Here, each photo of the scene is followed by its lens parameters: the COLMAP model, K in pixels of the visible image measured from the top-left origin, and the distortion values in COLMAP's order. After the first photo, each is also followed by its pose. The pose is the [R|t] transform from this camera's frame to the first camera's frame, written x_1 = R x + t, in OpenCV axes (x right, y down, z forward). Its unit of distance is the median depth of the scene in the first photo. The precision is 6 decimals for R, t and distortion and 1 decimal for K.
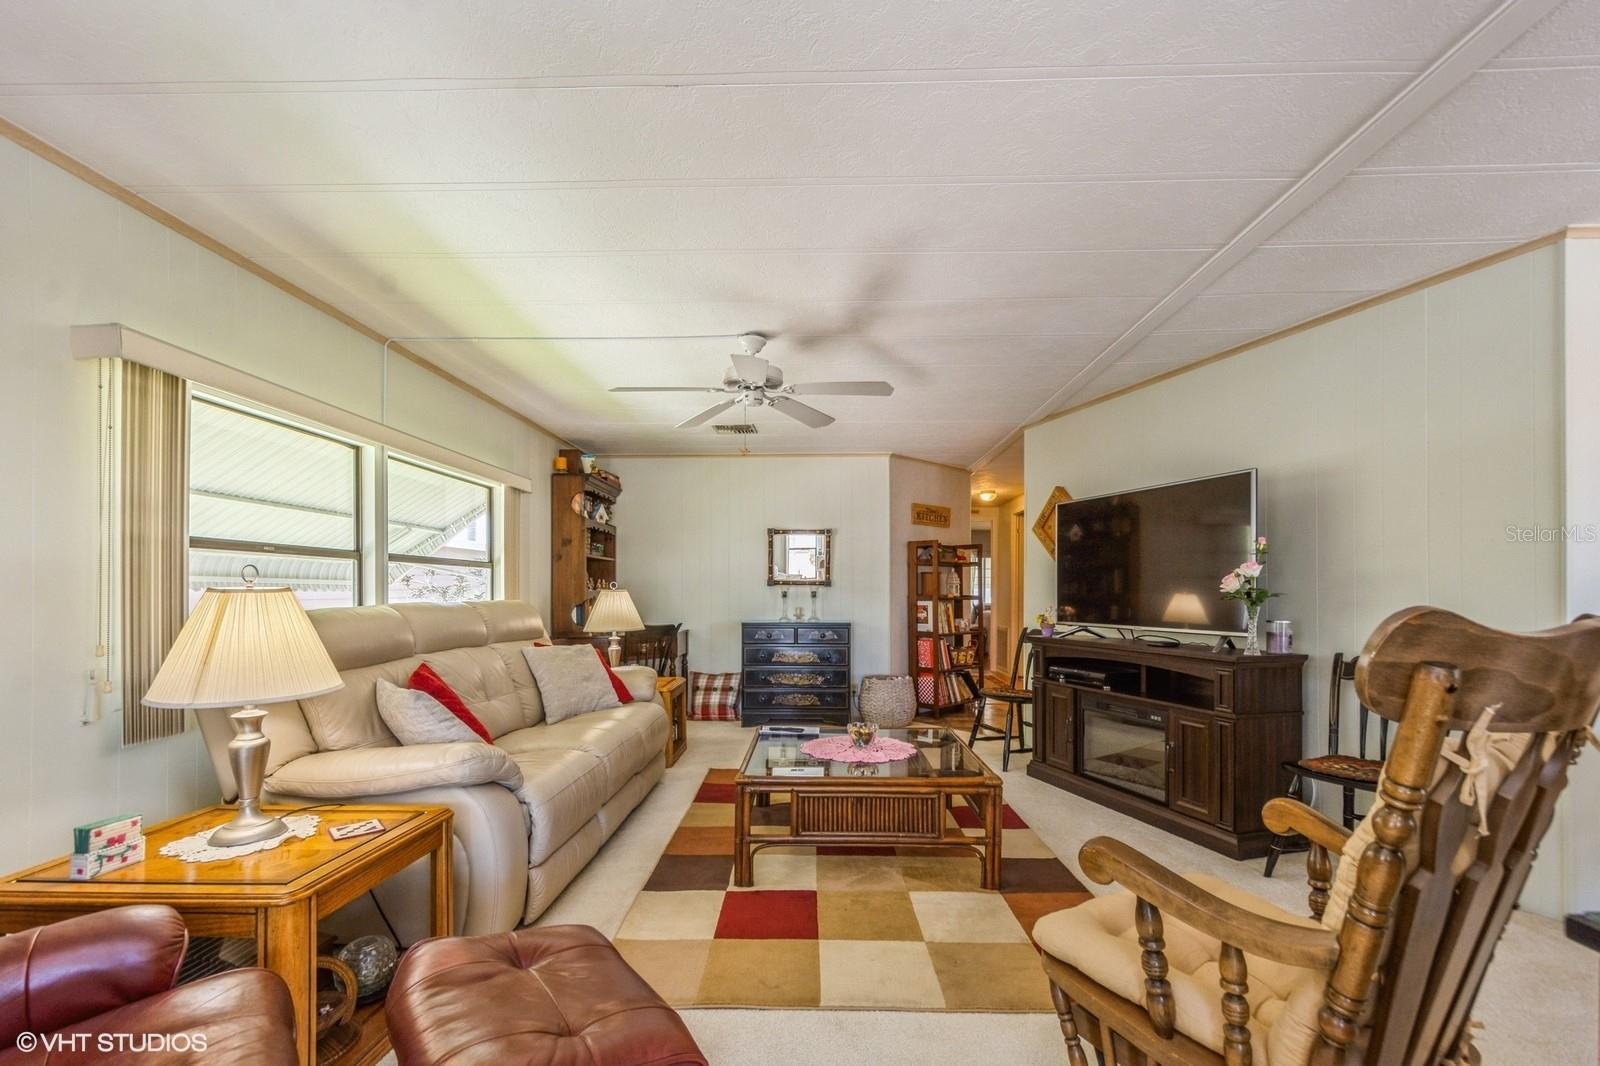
lens RADIAL K [[699.0, 0, 814.3], [0, 699.0, 585.2], [0, 0, 1]] dist [0.023992, -0.010487]
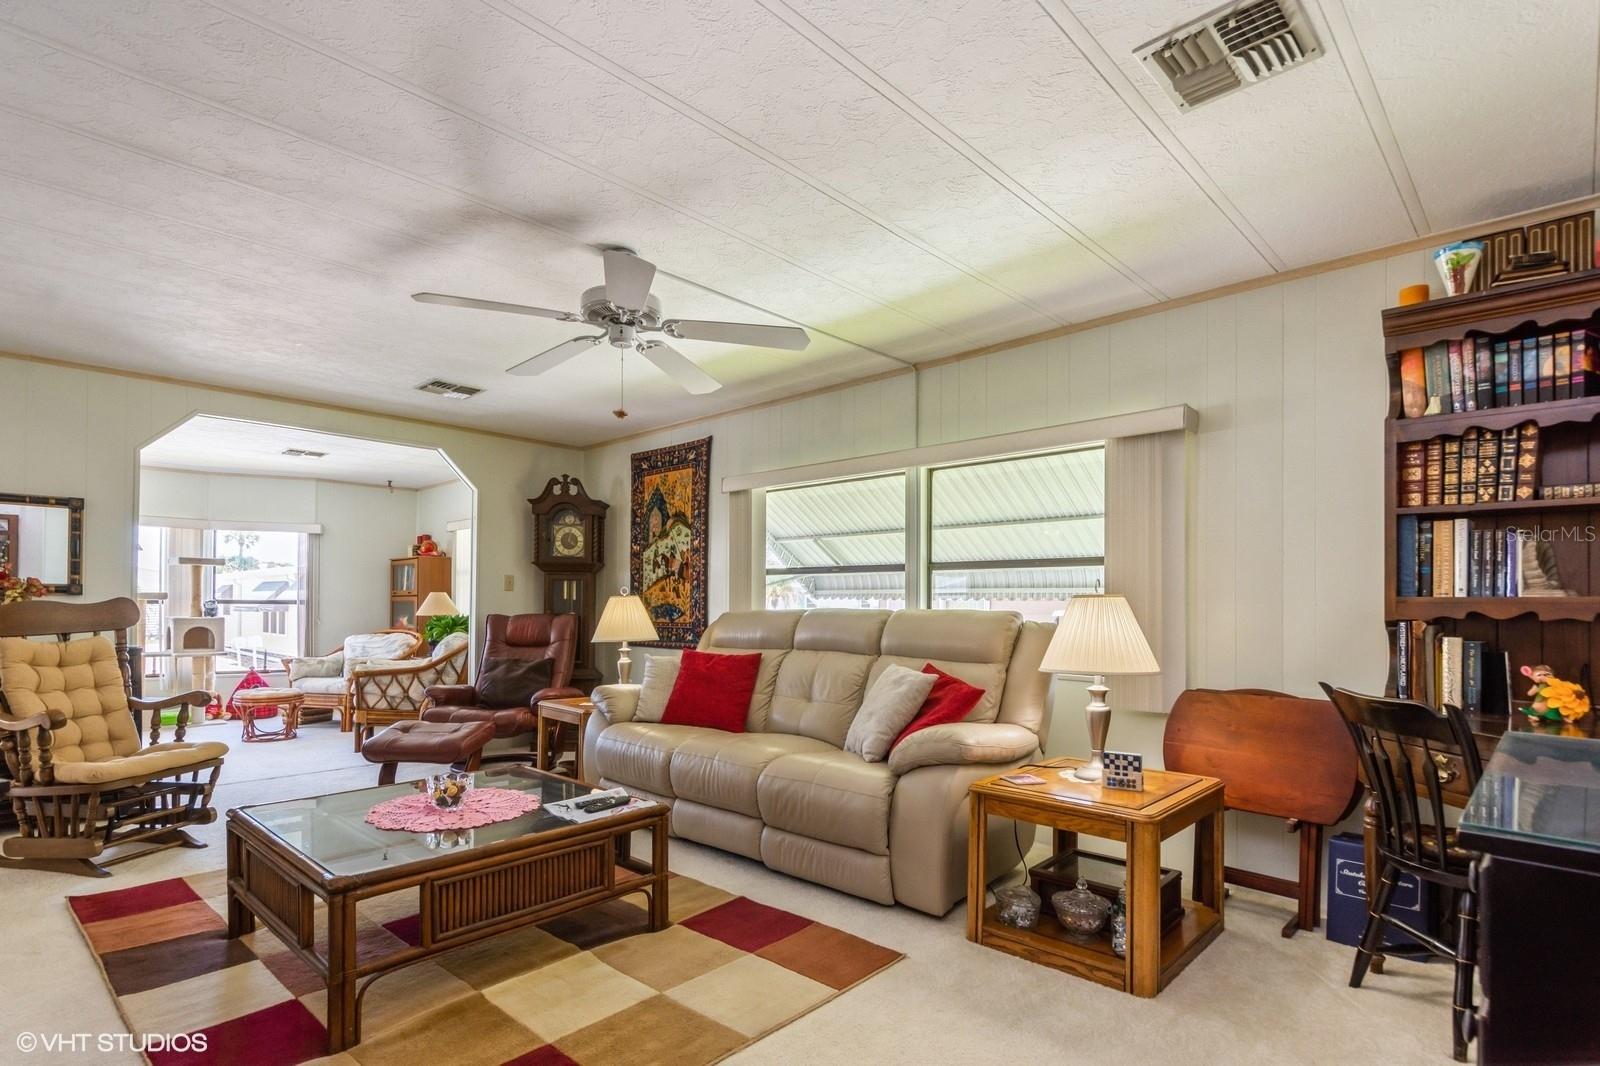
lens RADIAL K [[802.8, 0, 802.2], [0, 802.8, 596.5], [0, 0, 1]] dist [0.037510, -0.026108]
pose [[-0.677623, -0.011232, -0.735324, 0.246094], [-0.000161, 0.999886, -0.015125, 0.014301], [0.735410, -0.010131, -0.677547, 1.024605]]
